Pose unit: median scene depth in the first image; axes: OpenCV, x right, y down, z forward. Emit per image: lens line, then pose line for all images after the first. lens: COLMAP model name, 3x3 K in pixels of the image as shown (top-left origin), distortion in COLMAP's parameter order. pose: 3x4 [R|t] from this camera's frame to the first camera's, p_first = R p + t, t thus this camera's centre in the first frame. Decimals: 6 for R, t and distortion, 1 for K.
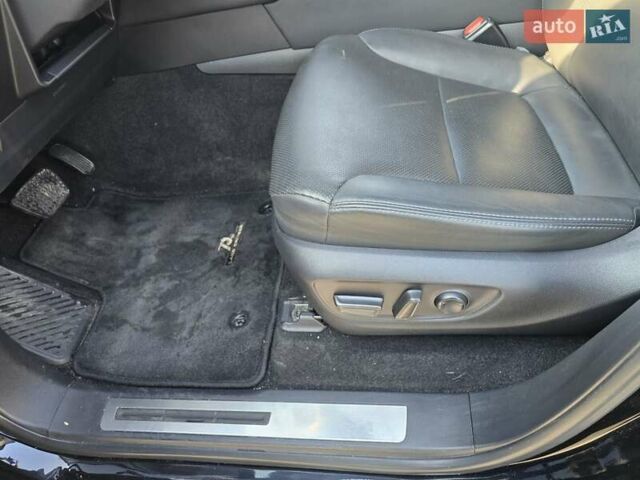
lens RADIAL K [[421.3, 0, 320.4], [0, 421.3, 232.9], [0, 0, 1]] dist [0.022926, -0.038753]
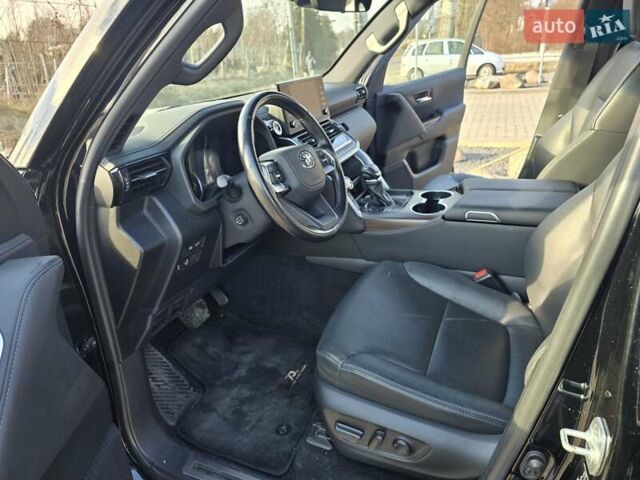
lens RADIAL K [[427.2, 0, 314.3], [0, 427.2, 236.4], [0, 0, 1]] dist [0.056261, -0.047488]
pose [[0.942606, 0.176389, -0.283517, 0.208431], [-0.259338, 0.921575, -0.288866, -0.009442], [0.210329, 0.345813, 0.914426, -0.567820]]
